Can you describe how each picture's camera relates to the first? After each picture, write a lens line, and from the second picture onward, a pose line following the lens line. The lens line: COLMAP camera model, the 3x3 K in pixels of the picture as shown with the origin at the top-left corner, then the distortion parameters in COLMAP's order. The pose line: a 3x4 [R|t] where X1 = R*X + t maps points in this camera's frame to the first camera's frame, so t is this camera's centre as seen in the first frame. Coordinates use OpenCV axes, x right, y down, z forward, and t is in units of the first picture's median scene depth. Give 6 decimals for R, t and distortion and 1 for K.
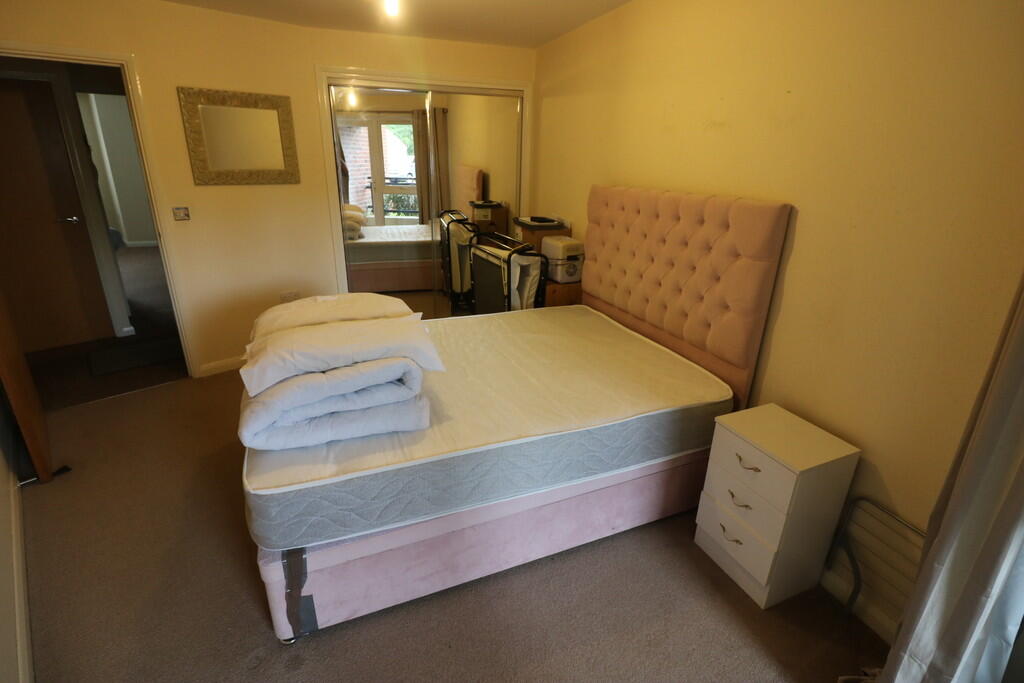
lens RADIAL K [[476.4, 0, 512.0], [0, 476.4, 341.5], [0, 0, 1]] dist [-0.004850, -0.001483]
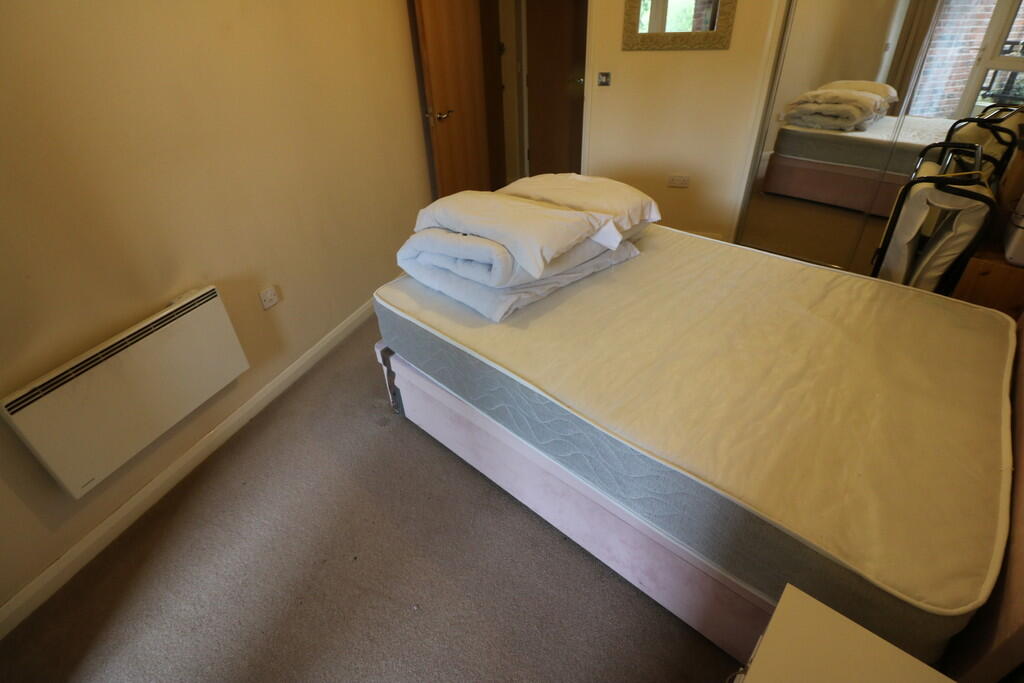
lens RADIAL K [[495.3, 0, 514.0], [0, 495.3, 337.7], [0, 0, 1]] dist [-0.001110, -0.000853]
pose [[0.413297, 0.460671, -0.785473, 0.377402], [-0.289884, 0.884277, 0.366088, -0.101021], [0.863222, 0.076393, 0.499011, 0.302841]]
